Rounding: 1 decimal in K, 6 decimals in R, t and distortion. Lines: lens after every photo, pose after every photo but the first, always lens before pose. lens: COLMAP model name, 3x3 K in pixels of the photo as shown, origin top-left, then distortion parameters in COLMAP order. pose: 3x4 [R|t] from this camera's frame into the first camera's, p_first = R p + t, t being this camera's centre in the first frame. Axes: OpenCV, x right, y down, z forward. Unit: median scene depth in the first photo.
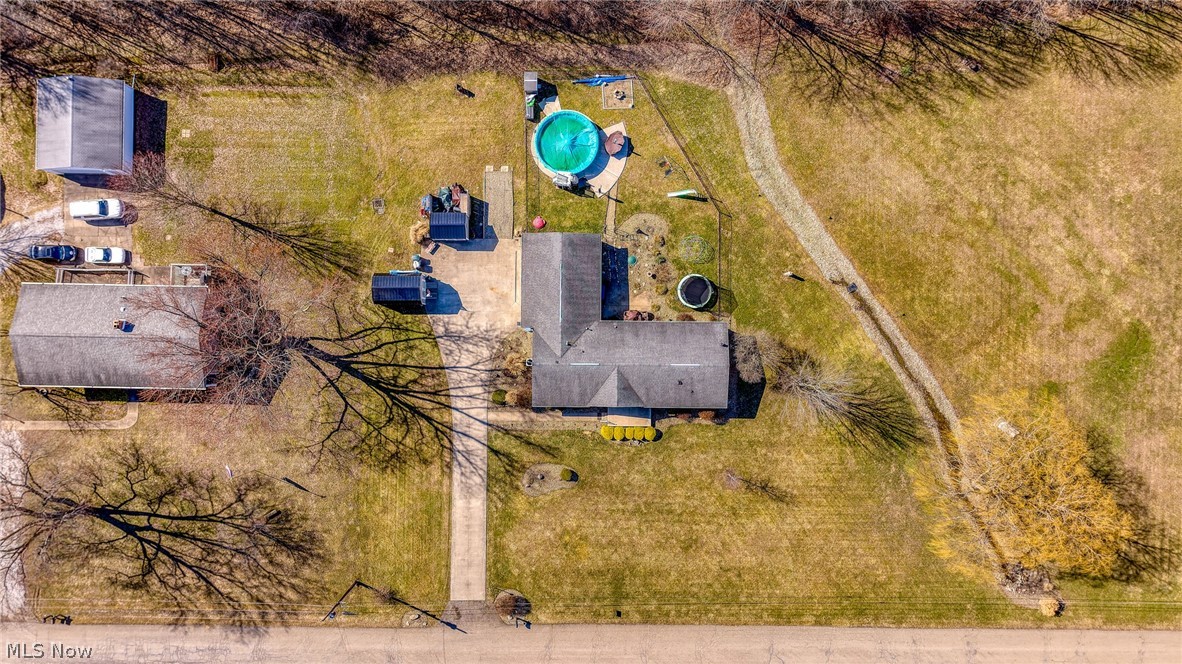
lens RADIAL K [[815.4, 0, 591.0], [0, 815.4, 332.0], [0, 0, 1]] dist [-0.003511, -0.000078]
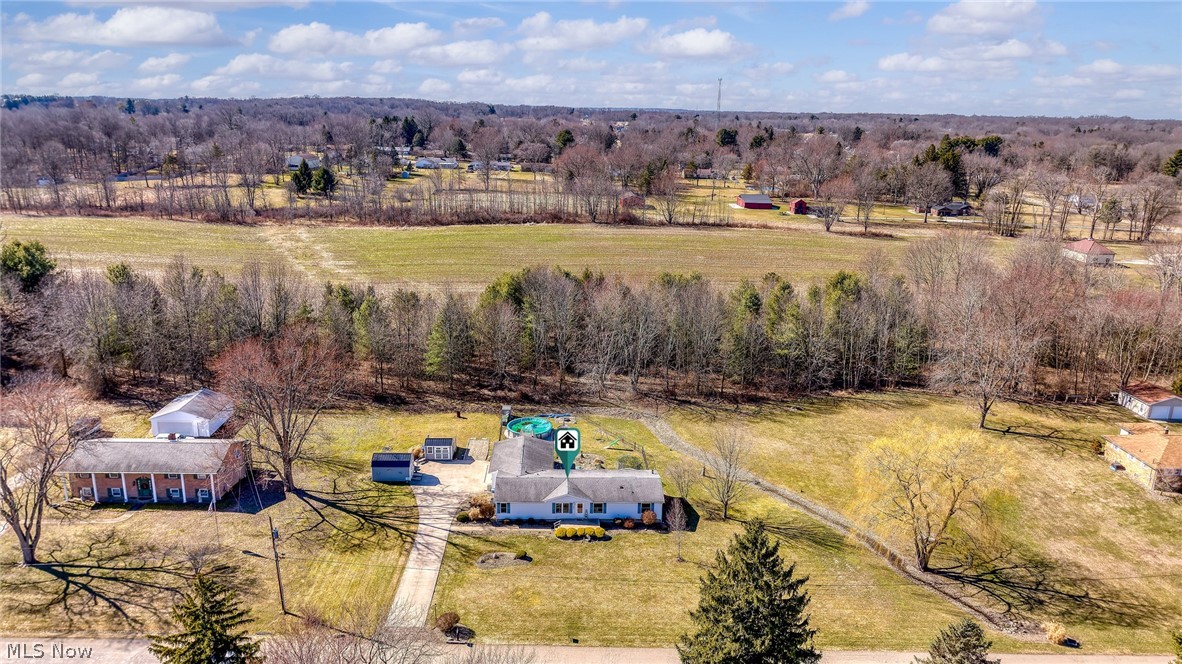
lens RADIAL K [[815.4, 0, 591.0], [0, 815.4, 332.0], [0, 0, 1]] dist [-0.003511, -0.000078]
pose [[0.998920, -0.004667, 0.046235, 0.011887], [0.045672, 0.282244, -0.958255, 1.087419], [-0.008578, 0.959331, 0.282152, 0.438470]]
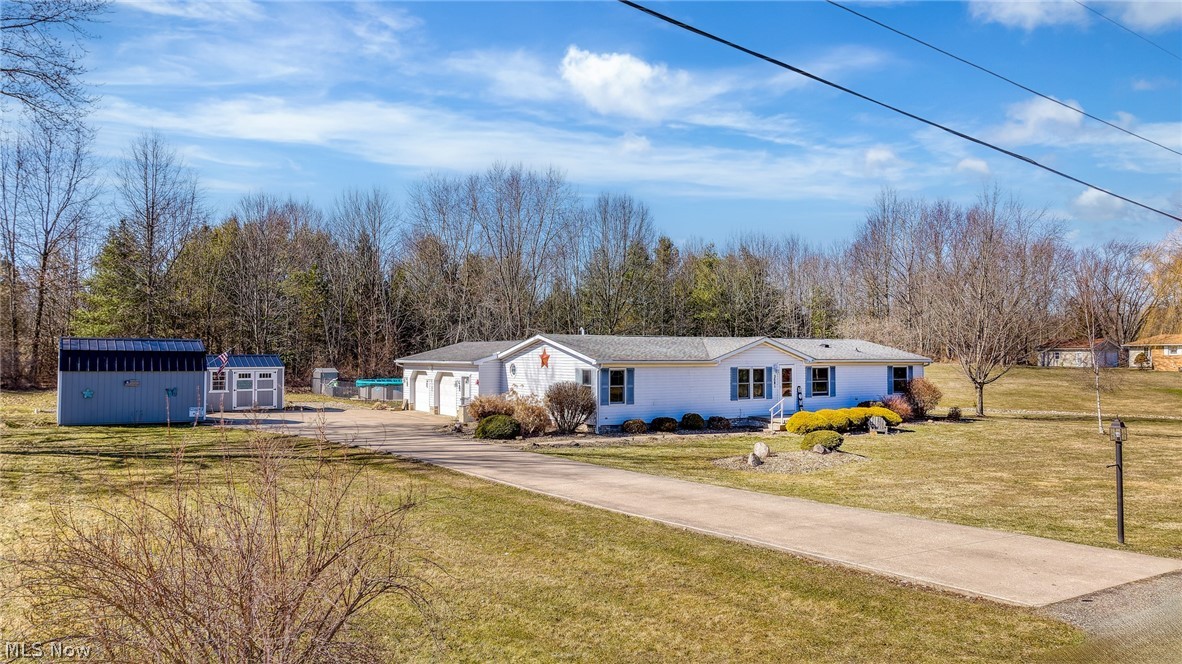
lens RADIAL K [[806.5, 0, 591.0], [0, 806.5, 332.0], [0, 0, 1]] dist [0.005057, -0.000066]
pose [[0.832803, 0.008278, 0.553508, -0.259867], [0.553566, -0.008944, -0.832757, 0.370972], [-0.001943, 0.999926, -0.012031, 0.963574]]
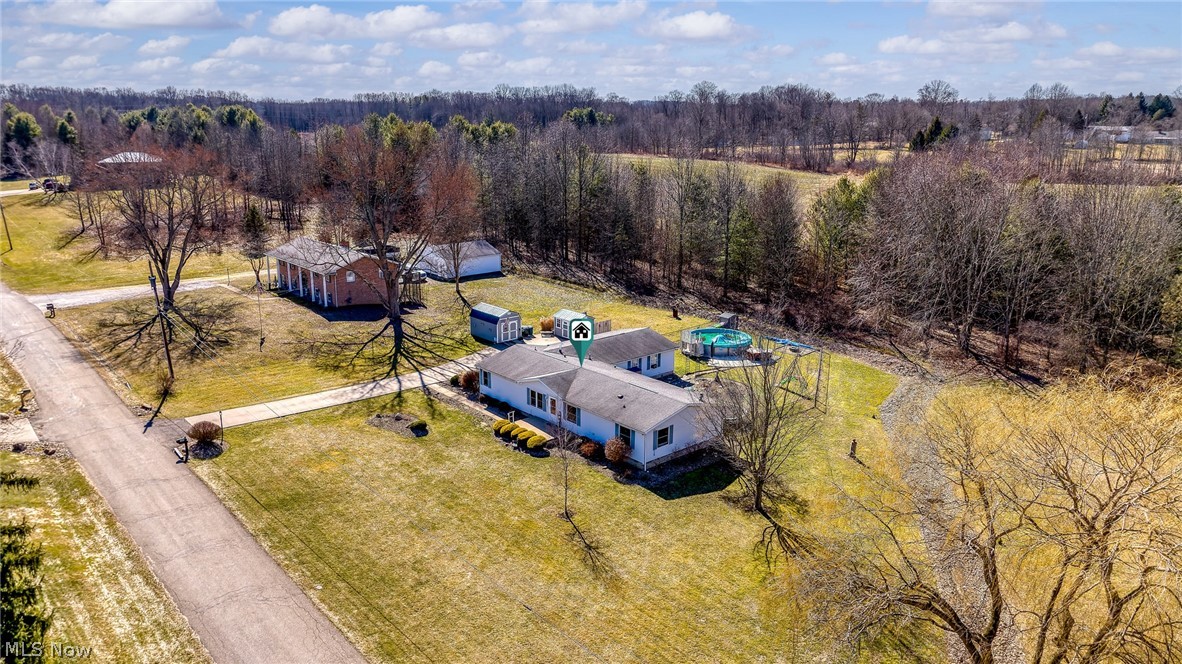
lens RADIAL K [[833.5, 0, 591.0], [0, 833.5, 332.0], [0, 0, 1]] dist [0.004722, 0.000767]
pose [[0.670067, 0.183079, -0.719369, 0.582520], [-0.742198, 0.181351, -0.645177, 0.521884], [0.012340, 0.966227, 0.257398, 0.733315]]
